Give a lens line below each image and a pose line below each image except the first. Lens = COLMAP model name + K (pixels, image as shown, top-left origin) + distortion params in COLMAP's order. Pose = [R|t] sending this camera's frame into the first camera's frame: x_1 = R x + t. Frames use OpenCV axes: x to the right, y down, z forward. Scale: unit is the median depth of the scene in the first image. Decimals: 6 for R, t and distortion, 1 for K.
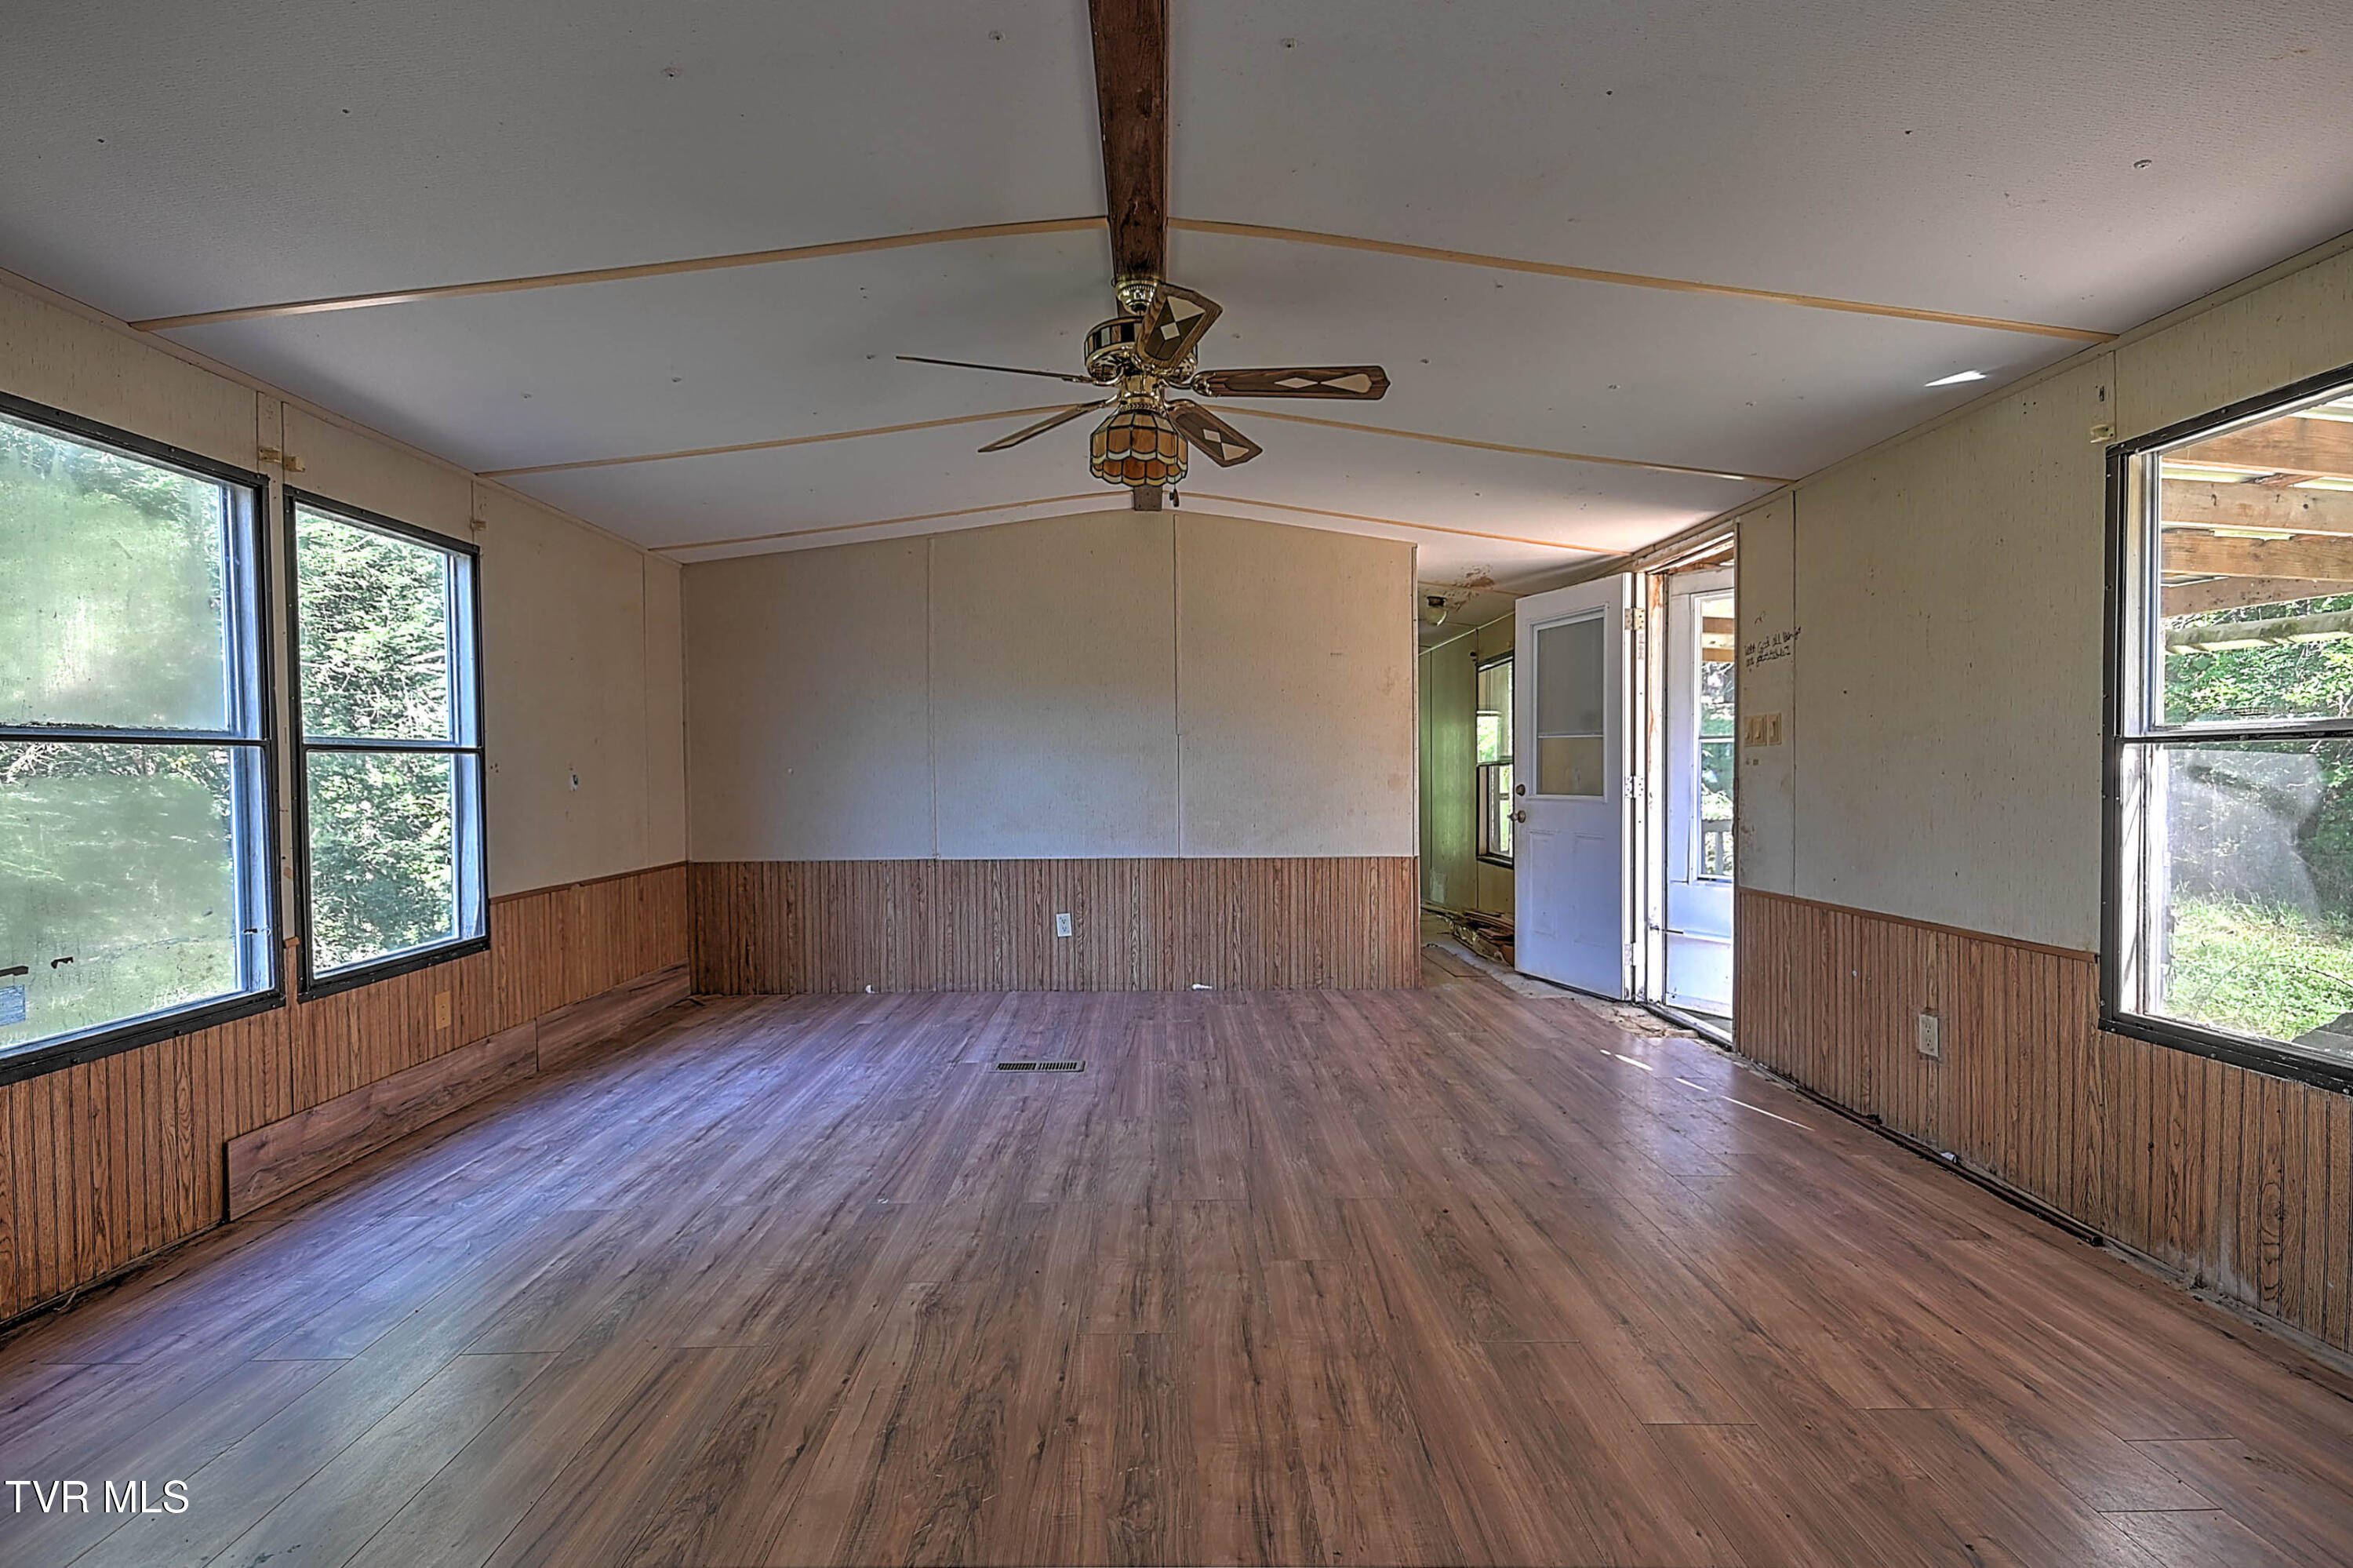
lens RADIAL K [[1034.6, 0, 1181.4], [0, 1034.6, 787.0], [0, 0, 1]] dist [0.005472, 0.000323]
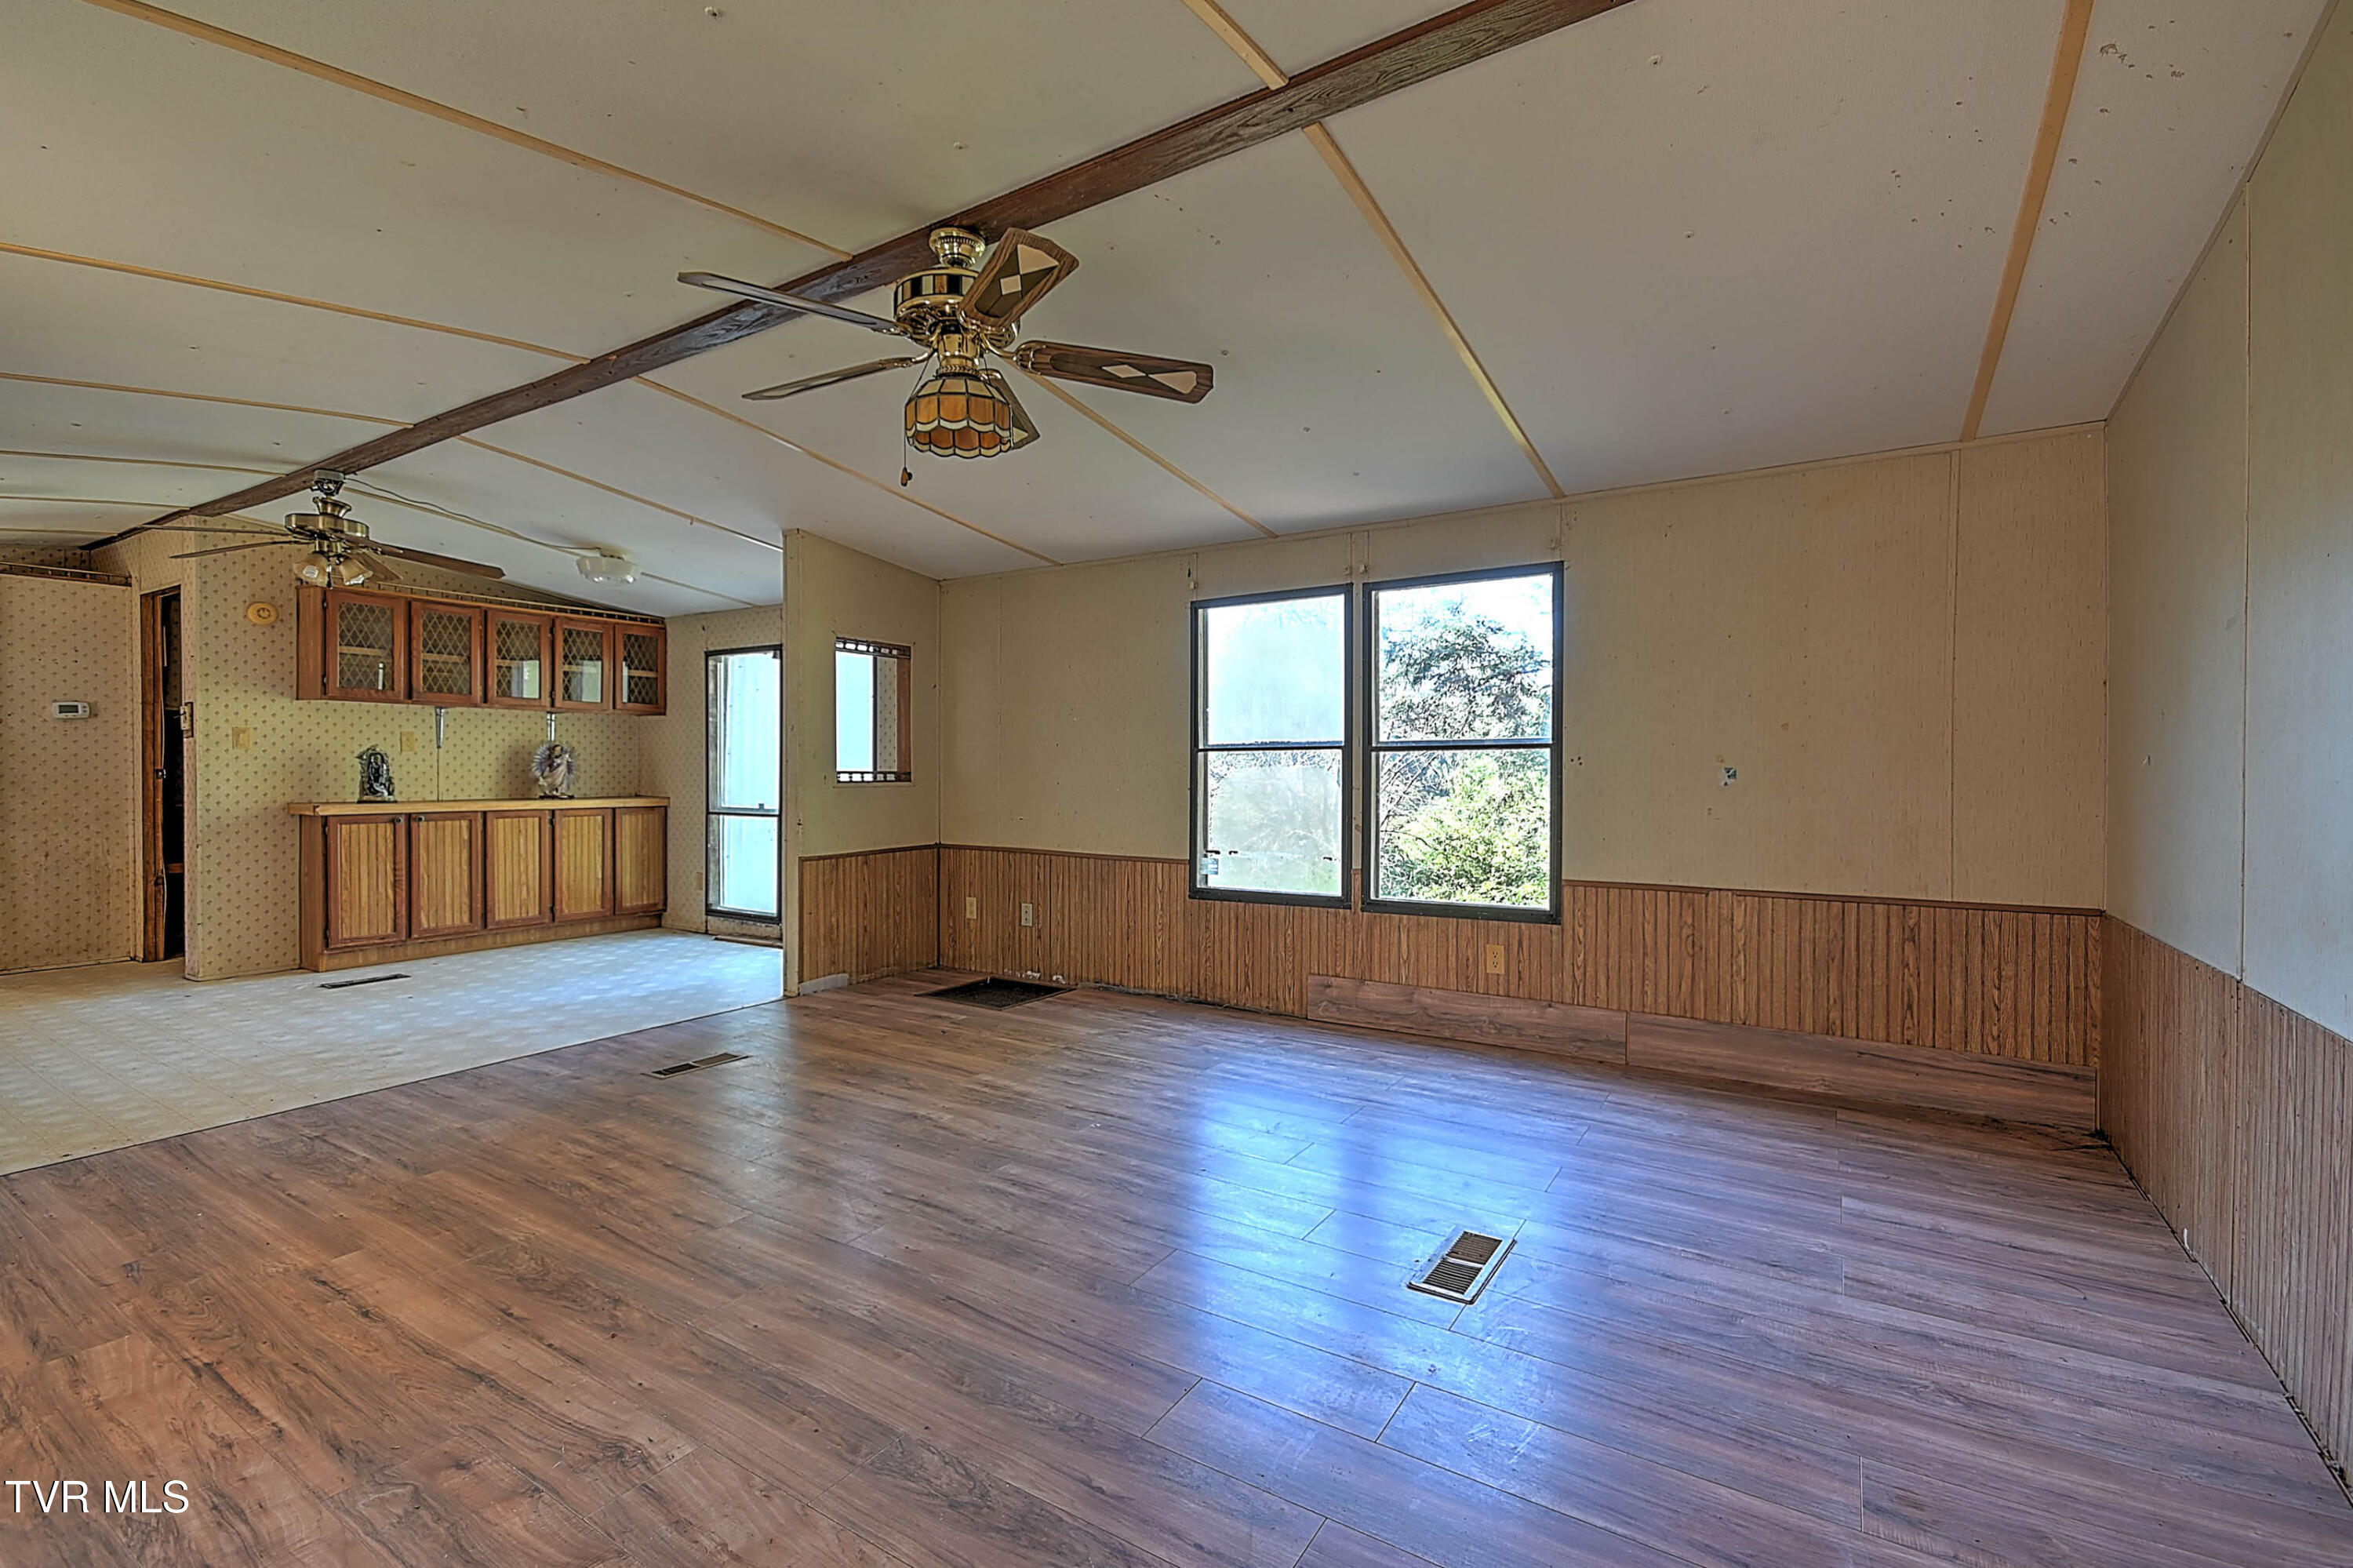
lens RADIAL K [[1034.6, 0, 1181.4], [0, 1034.6, 787.0], [0, 0, 1]] dist [0.005472, 0.000323]
pose [[-0.553447, 0.020380, -0.832635, 0.589314], [-0.010441, 0.999452, 0.031403, -0.025995], [0.832819, 0.026074, -0.552931, 1.587866]]
